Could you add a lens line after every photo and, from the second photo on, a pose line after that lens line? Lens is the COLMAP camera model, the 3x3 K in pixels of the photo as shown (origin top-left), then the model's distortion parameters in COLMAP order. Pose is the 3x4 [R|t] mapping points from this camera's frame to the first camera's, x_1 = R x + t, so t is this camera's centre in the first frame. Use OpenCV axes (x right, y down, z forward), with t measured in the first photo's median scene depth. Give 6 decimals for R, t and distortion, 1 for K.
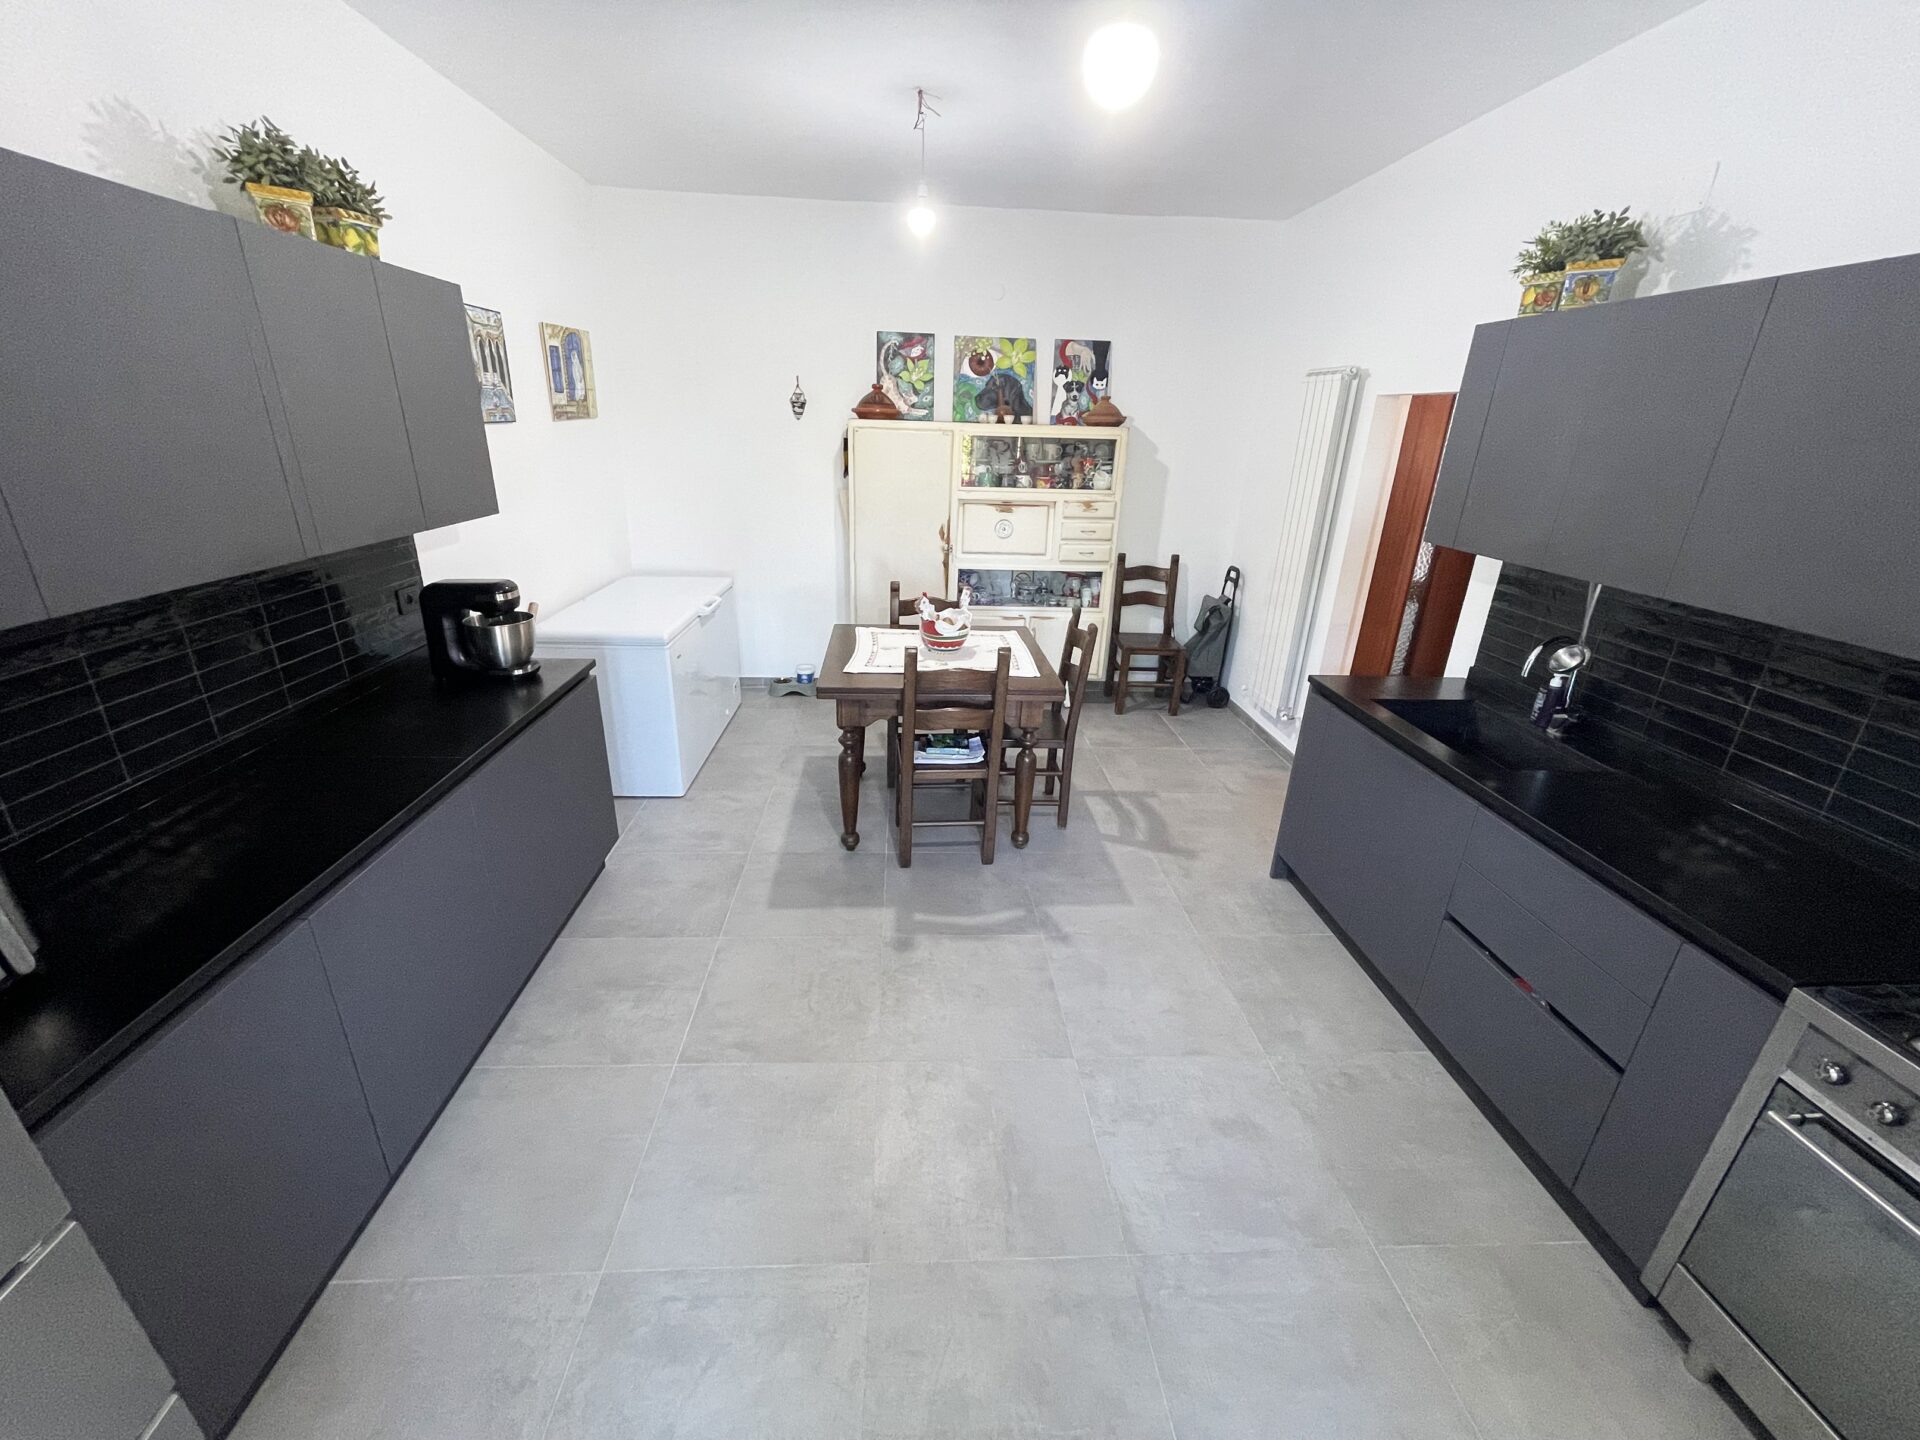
lens RADIAL K [[778.2, 0, 958.9], [0, 778.2, 718.3], [0, 0, 1]] dist [-0.001118, 0.000837]
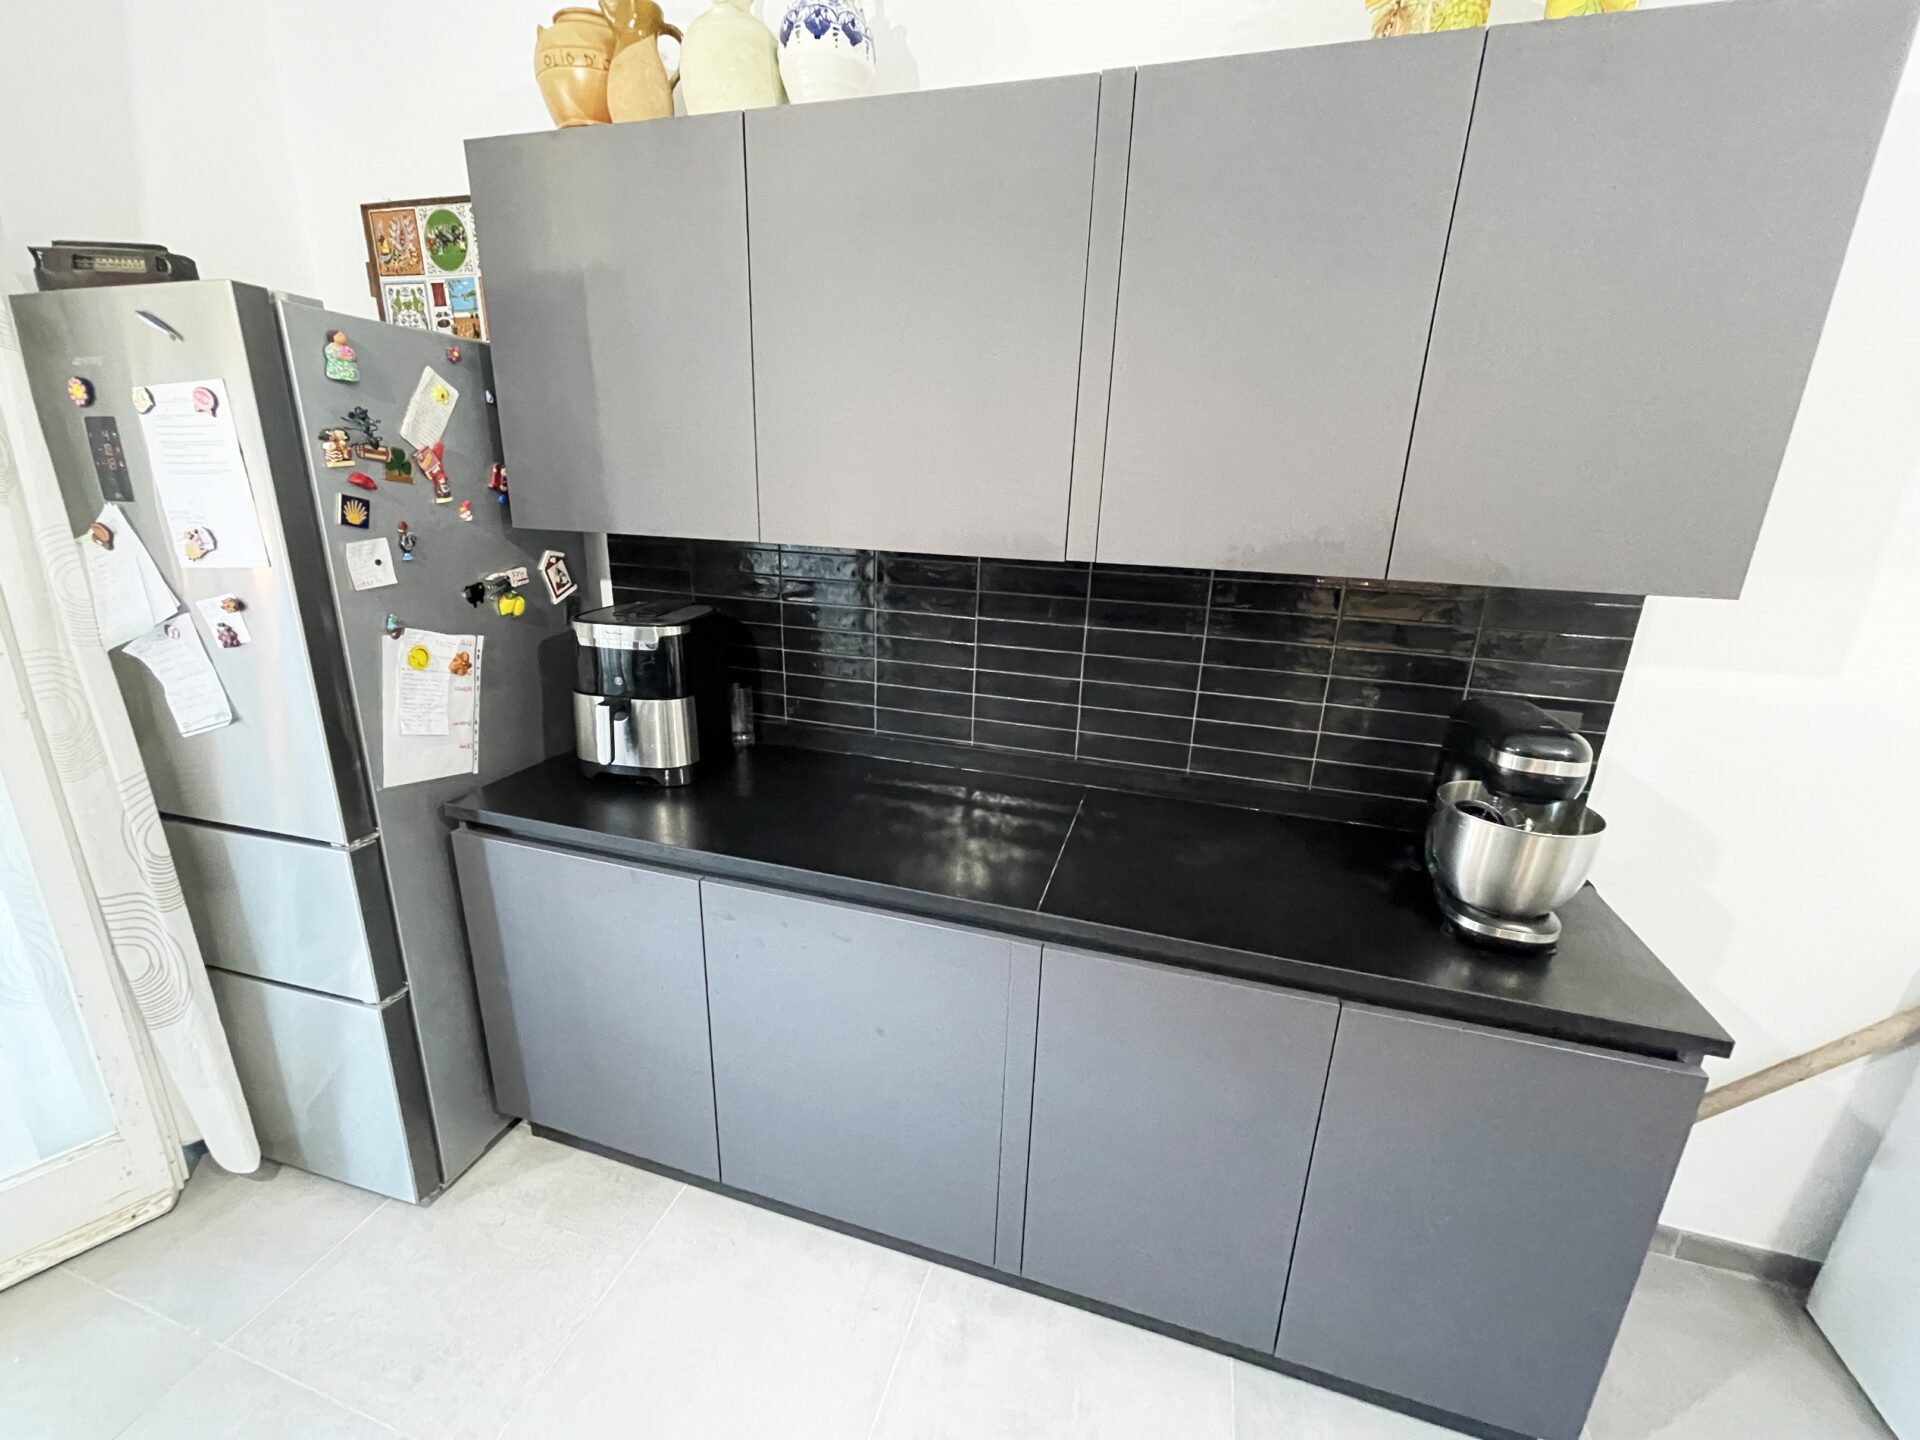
lens RADIAL K [[820.9, 0, 962.3], [0, 820.9, 723.6], [0, 0, 1]] dist [-0.009869, 0.000432]
pose [[-0.339111, 0.248006, -0.907467, -0.075853], [-0.374753, 0.849171, 0.372115, -0.255932], [0.862881, 0.466264, -0.195022, 0.904117]]
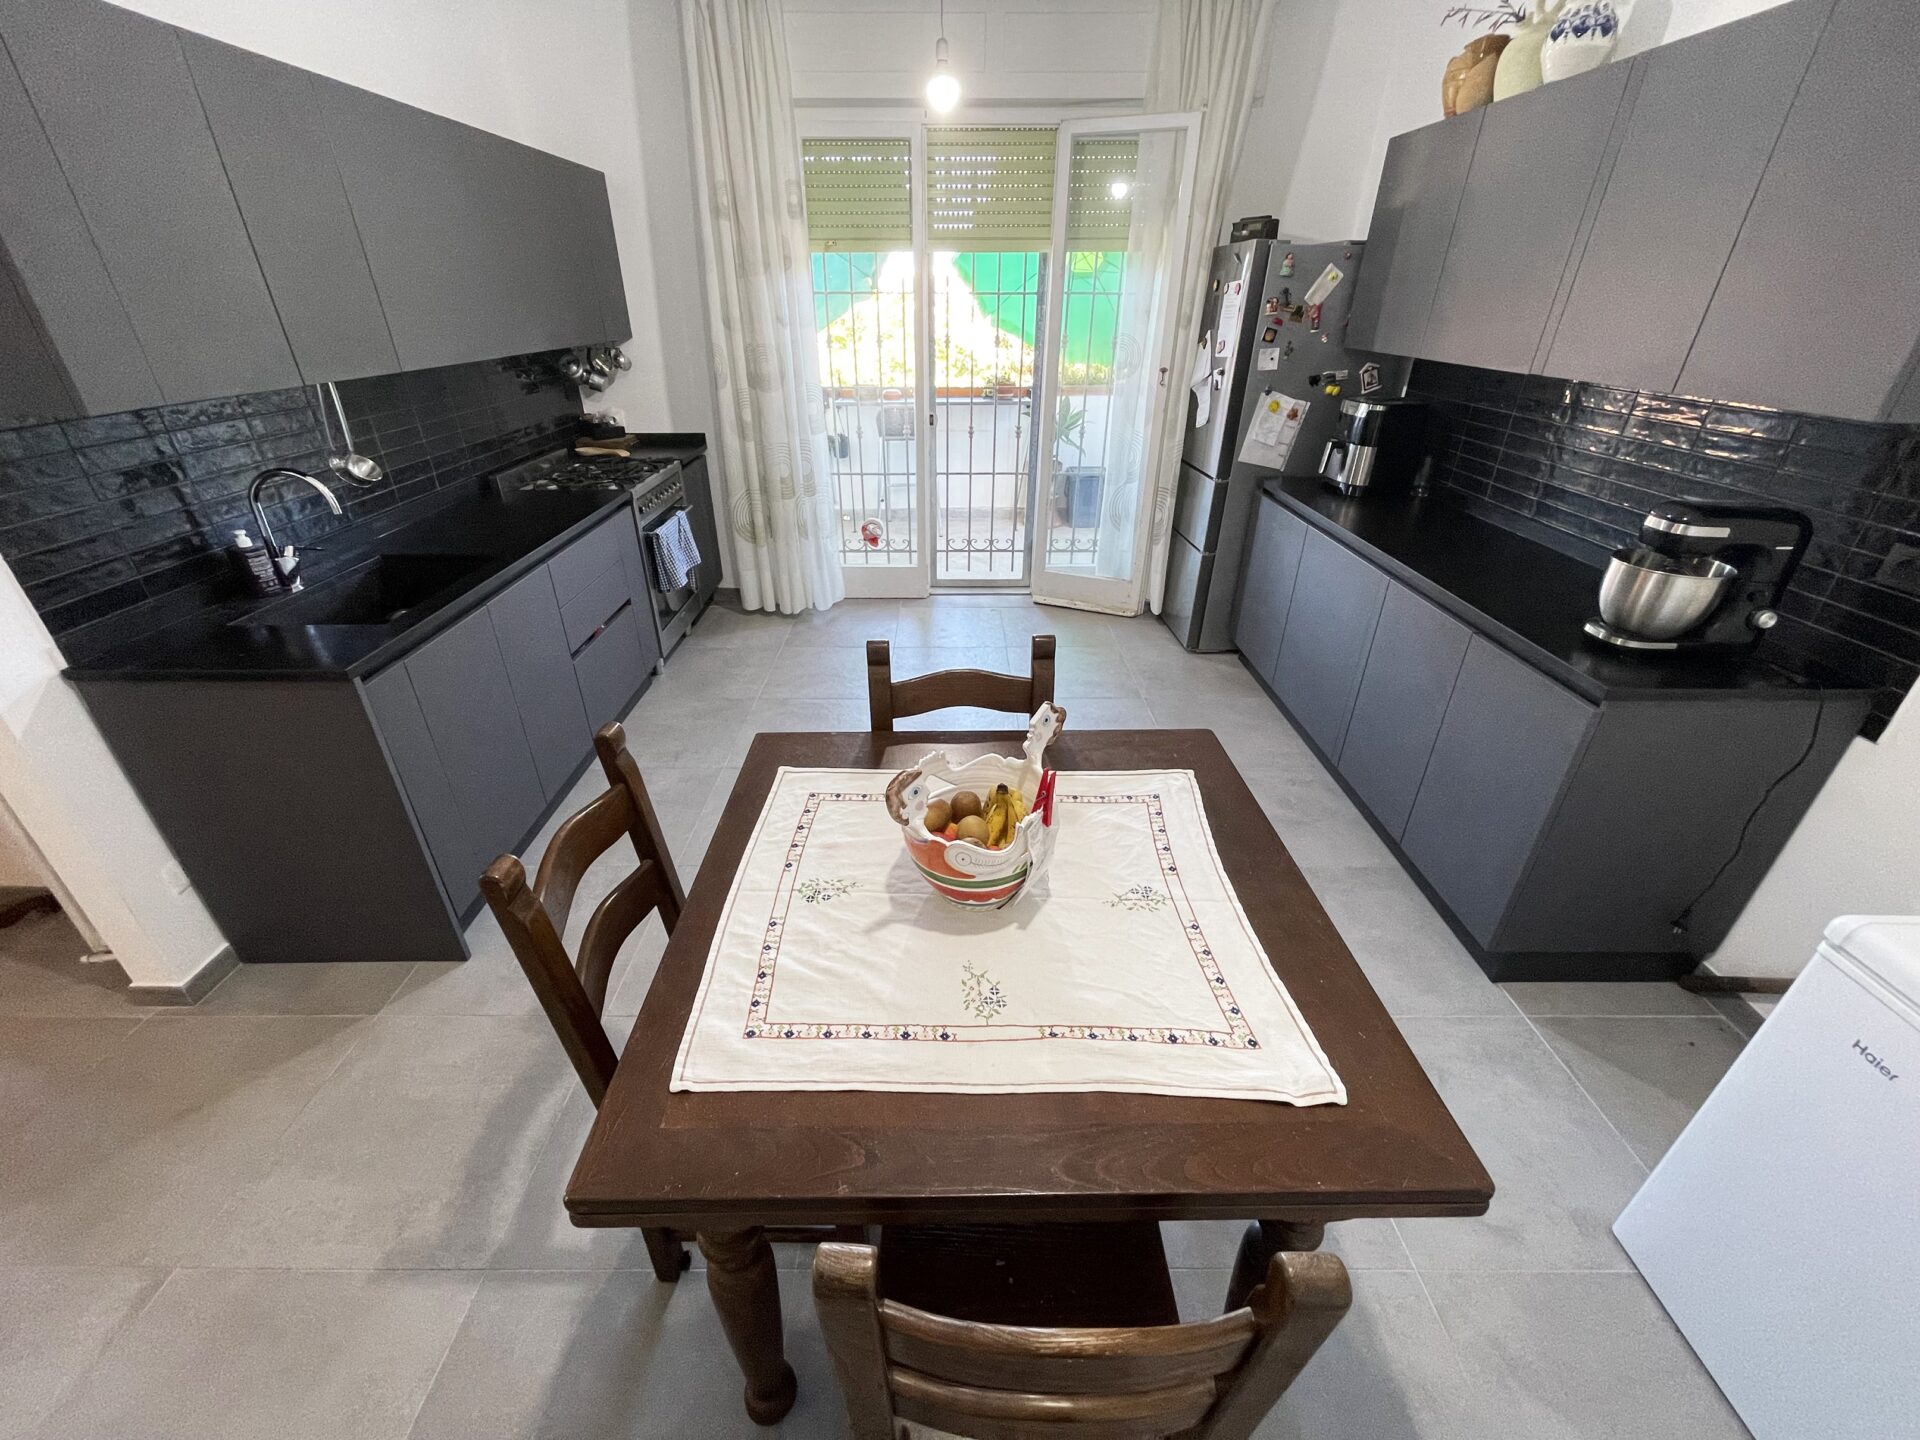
lens RADIAL K [[778.2, 0, 949.1], [0, 778.2, 714.2], [0, 0, 1]] dist [-0.001118, 0.000837]
pose [[-0.998495, -0.045498, 0.030616, -0.020454], [-0.006121, 0.647249, 0.762254, -0.606645], [-0.054497, 0.760920, -0.646553, 1.755453]]
